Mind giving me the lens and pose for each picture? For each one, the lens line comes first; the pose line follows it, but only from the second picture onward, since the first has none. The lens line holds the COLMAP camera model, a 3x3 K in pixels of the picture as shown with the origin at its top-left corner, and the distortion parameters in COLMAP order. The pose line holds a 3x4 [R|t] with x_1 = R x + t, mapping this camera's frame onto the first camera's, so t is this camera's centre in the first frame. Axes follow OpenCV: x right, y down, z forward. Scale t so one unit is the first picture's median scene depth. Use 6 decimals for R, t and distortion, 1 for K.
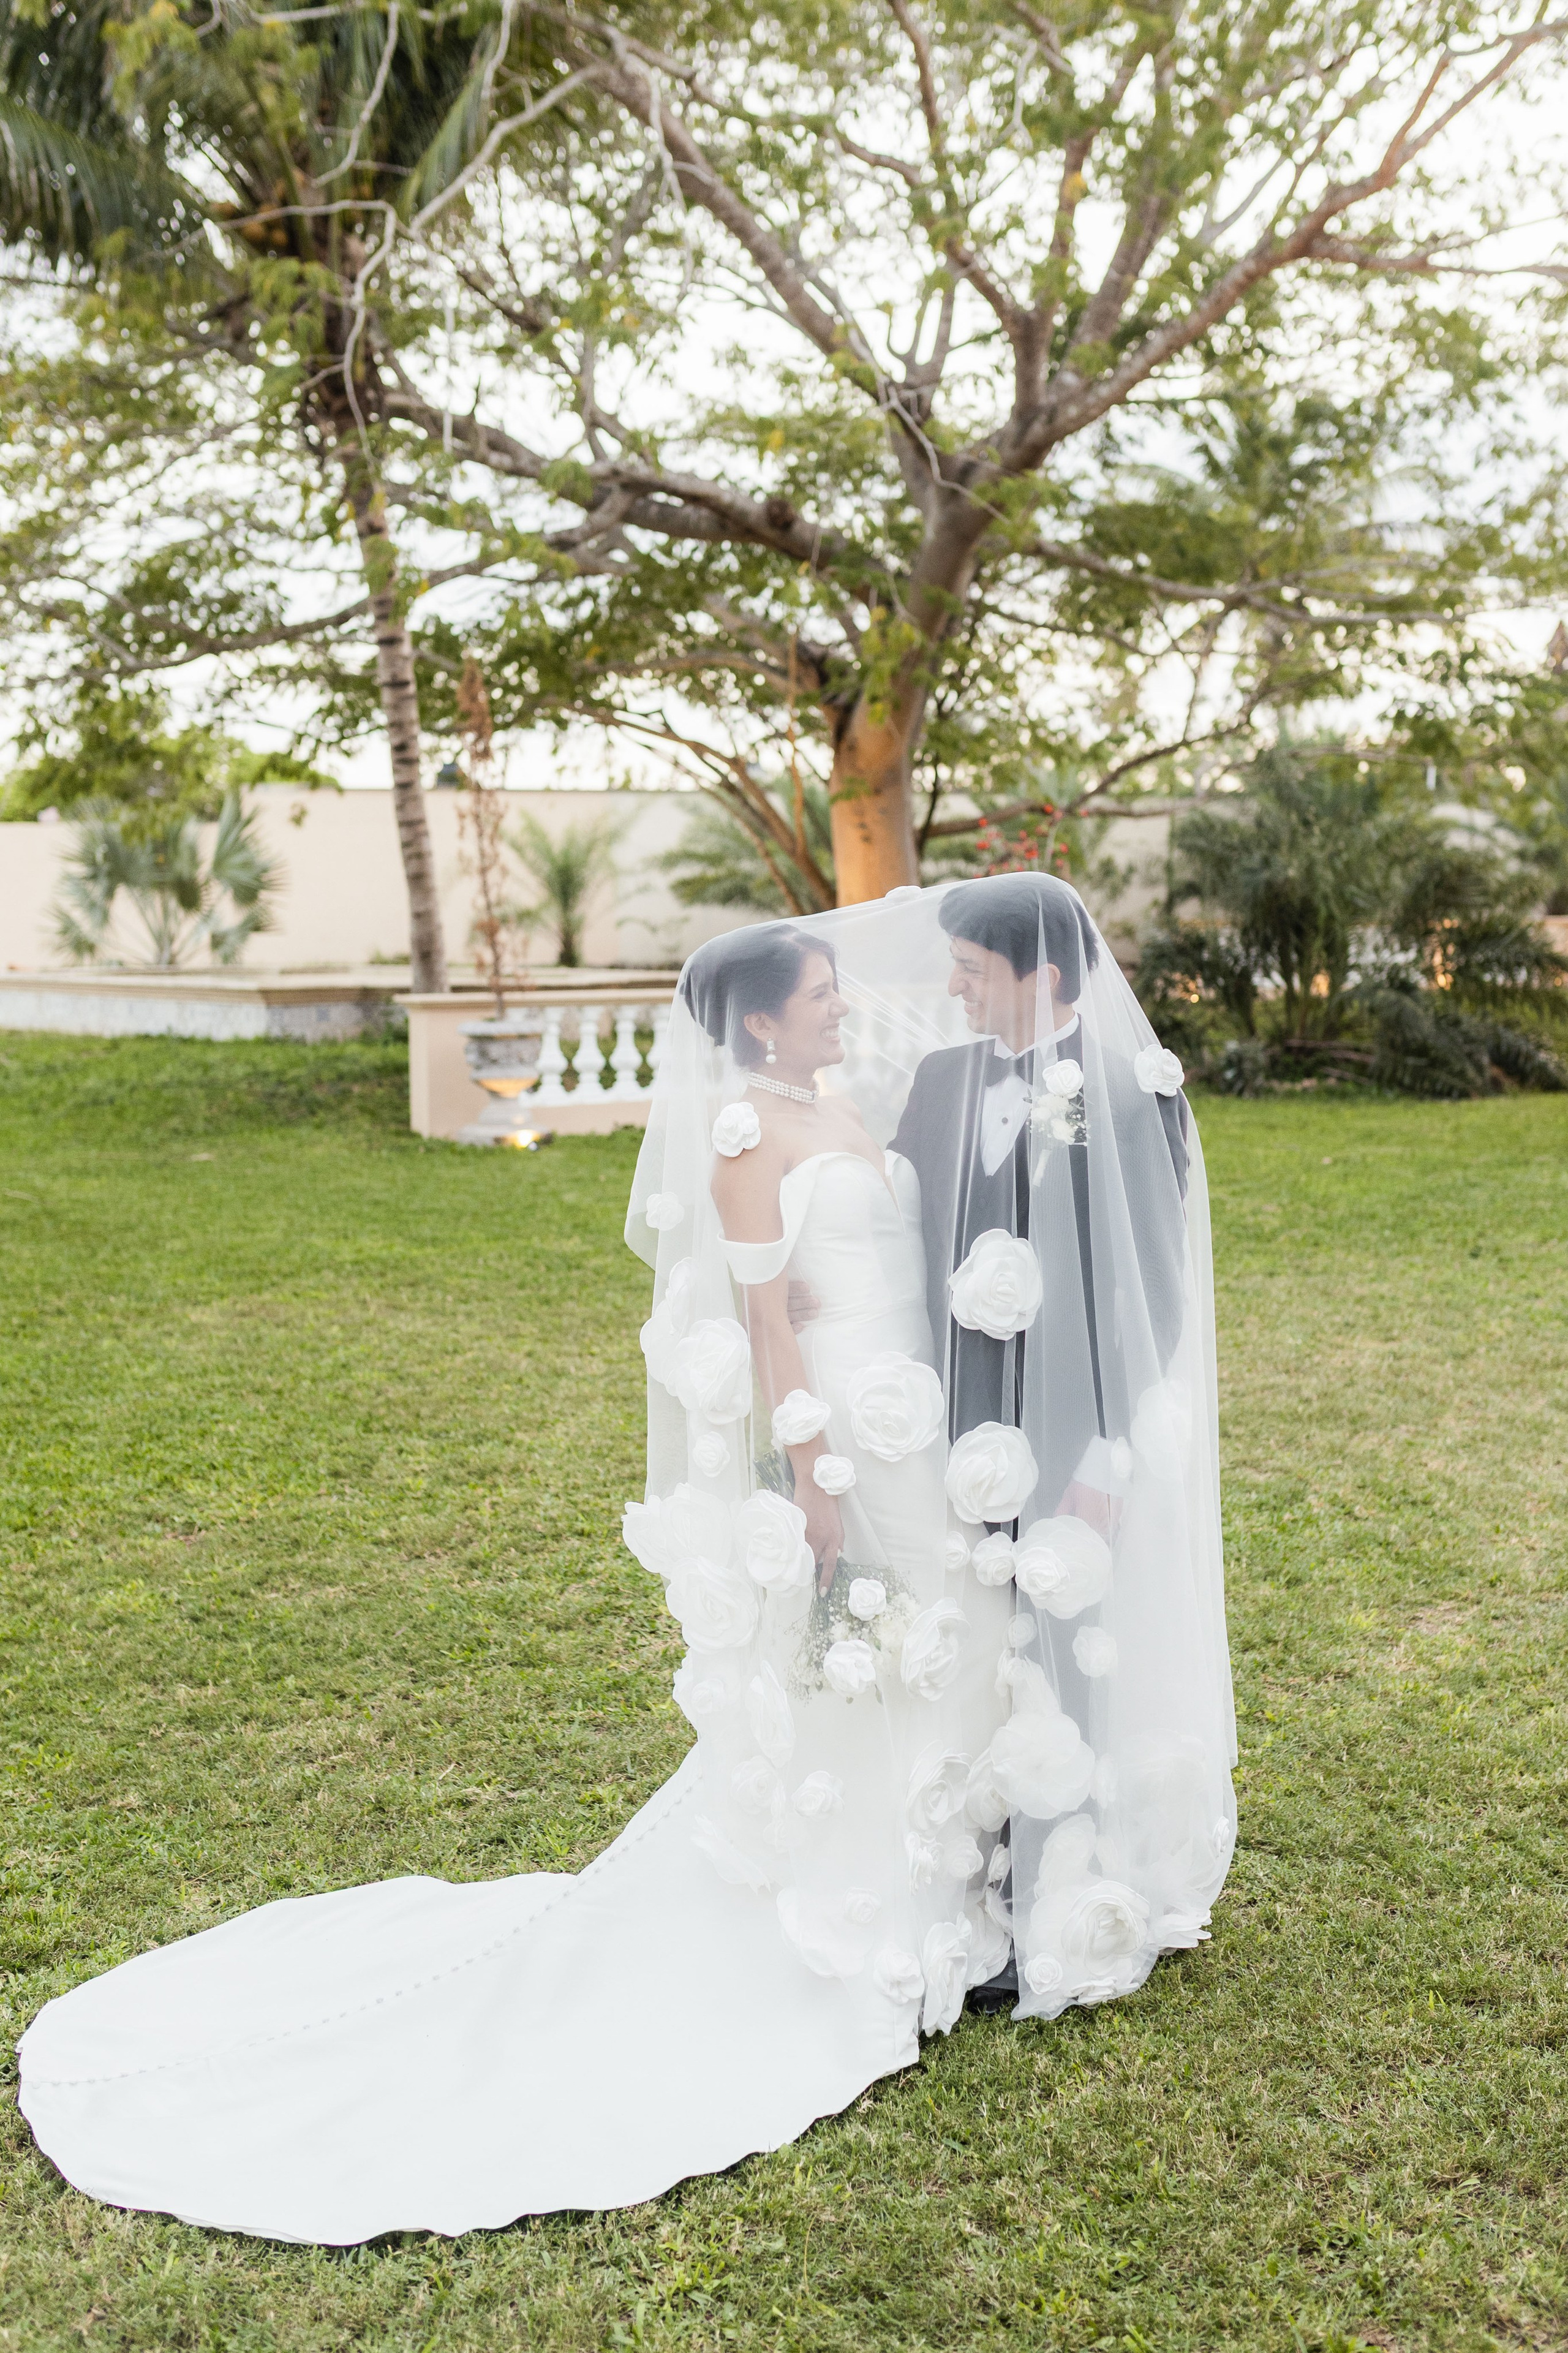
lens RADIAL K [[2496.9, 0, 795.2], [0, 2496.9, 1153.1], [0, 0, 1]] dist [-0.009451, 0.017439]
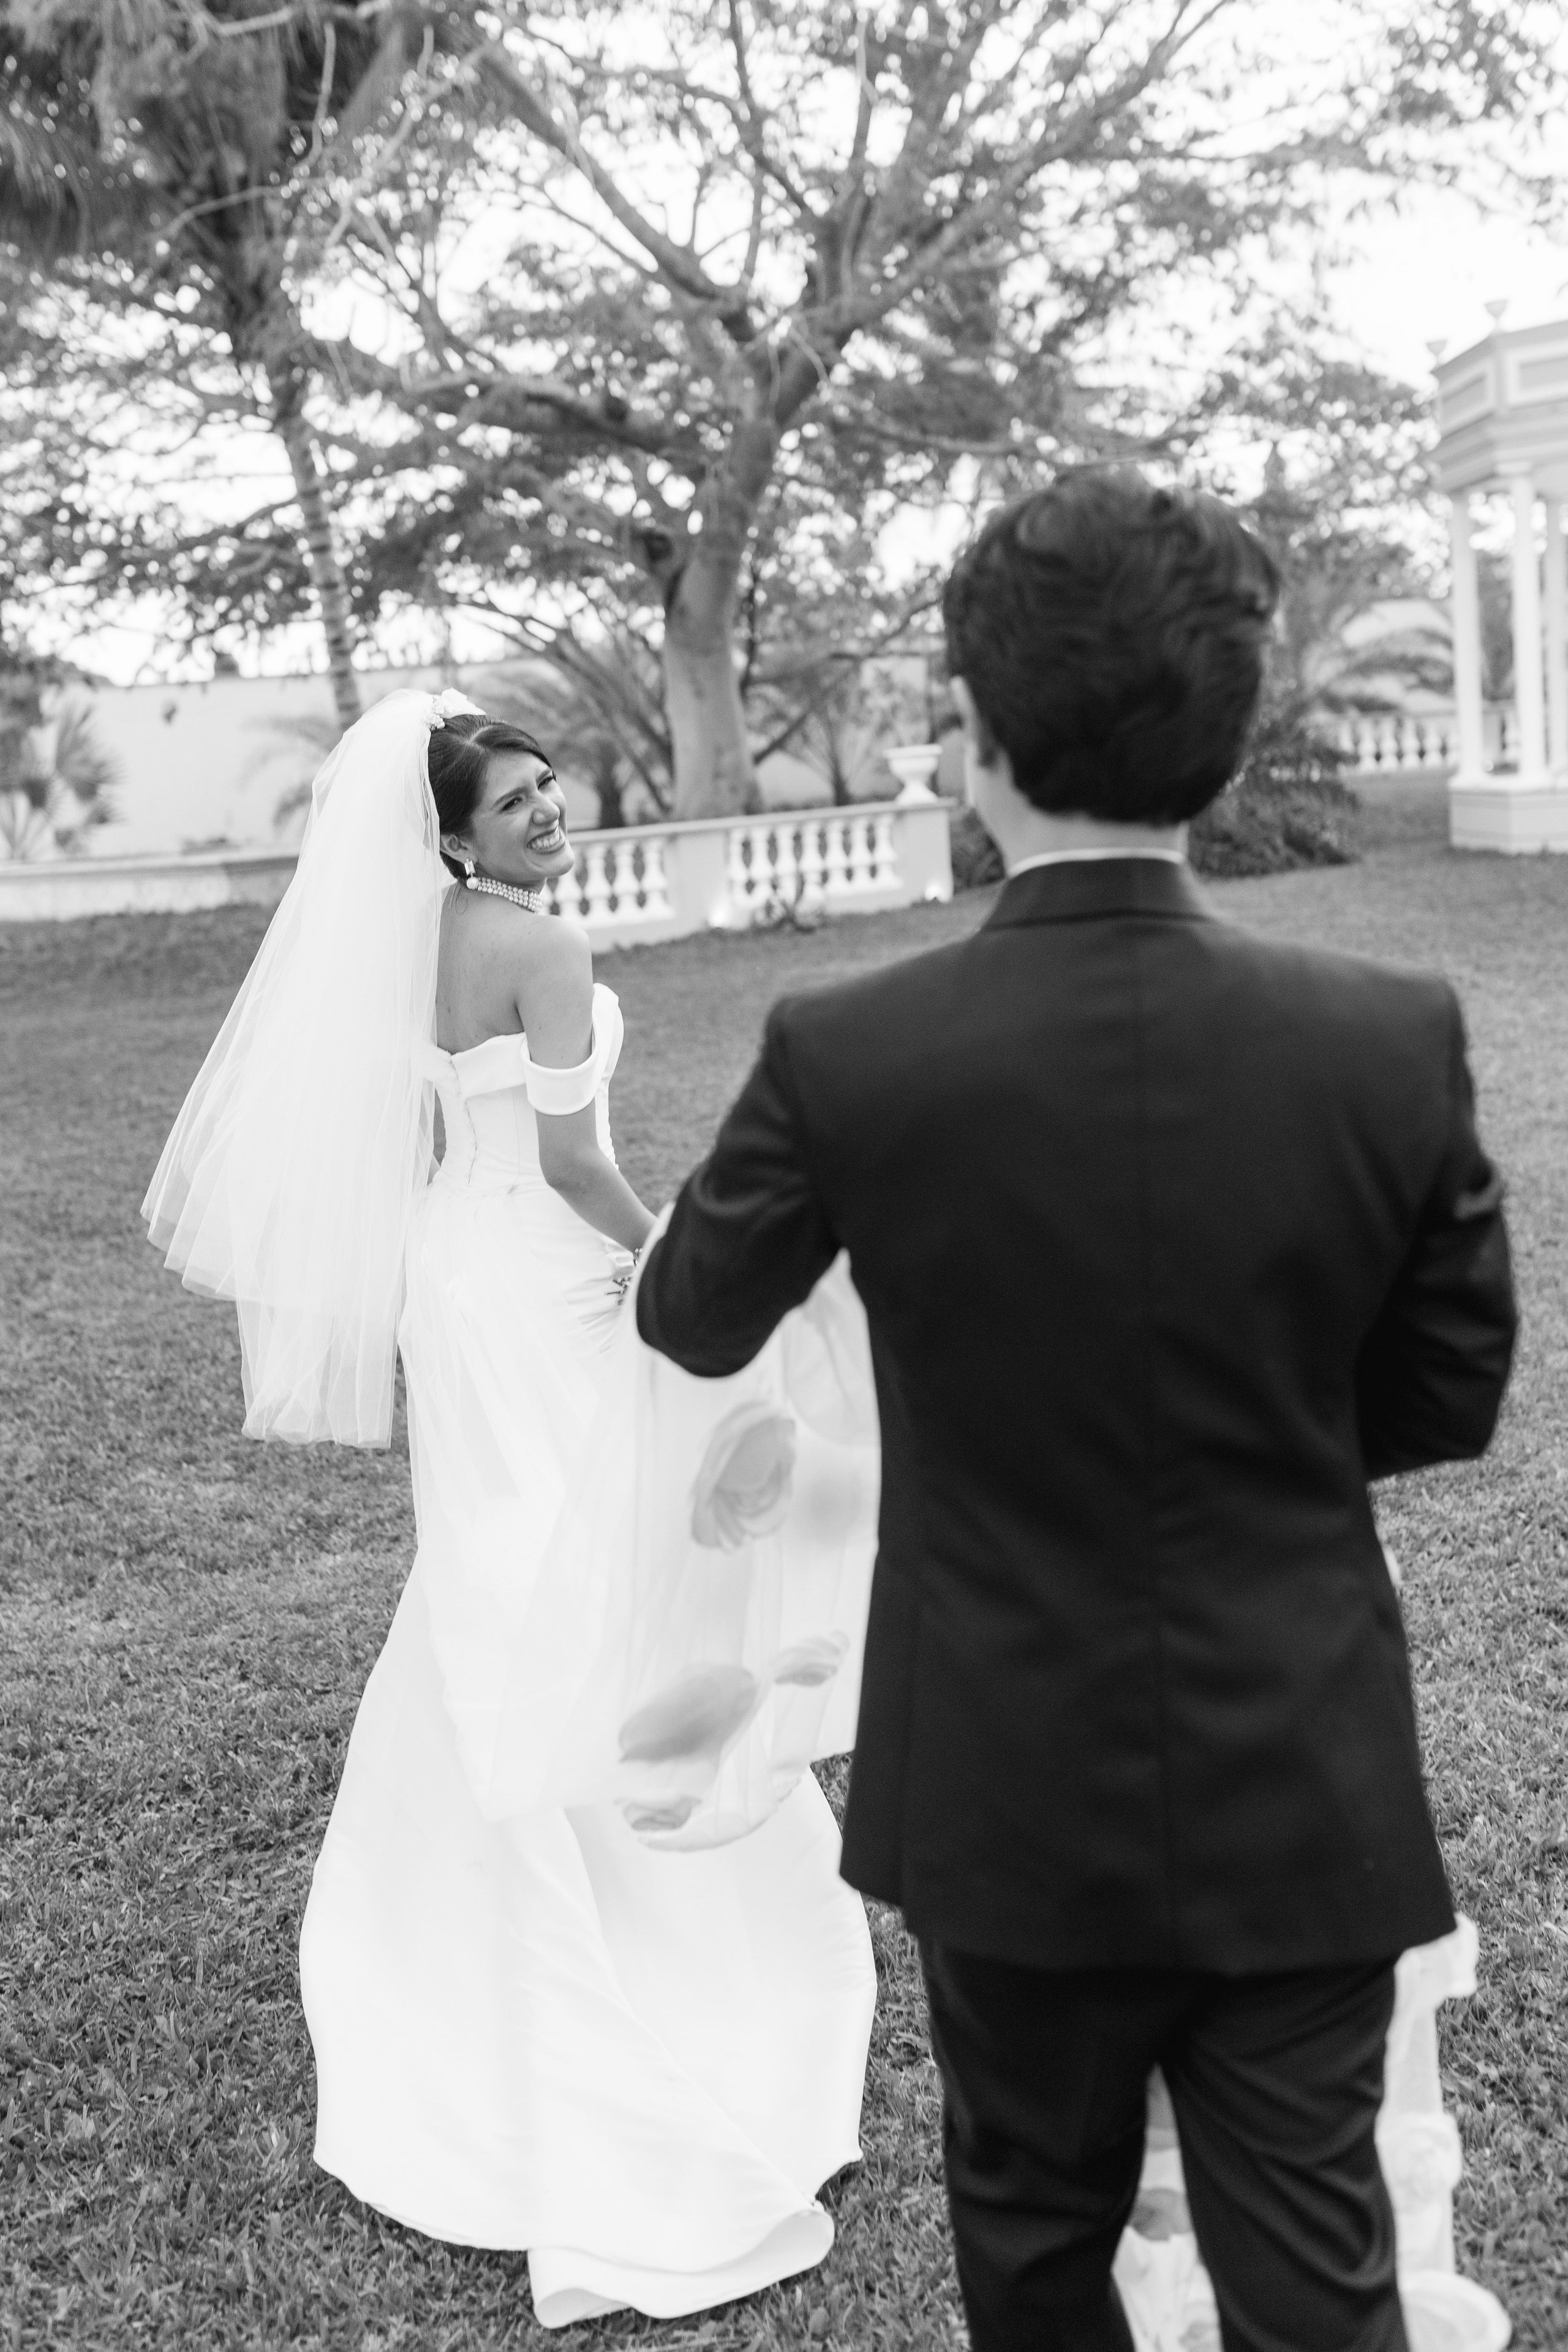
lens RADIAL K [[2423.4, 0, 784.0], [0, 2423.4, 1176.0], [0, 0, 1]] dist [-0.000764, -0.012733]
pose [[0.992591, -0.088381, 0.083380, -0.044480], [0.082192, 0.993794, 0.074958, 0.009650], [-0.089487, -0.067549, 0.993695, -0.089608]]
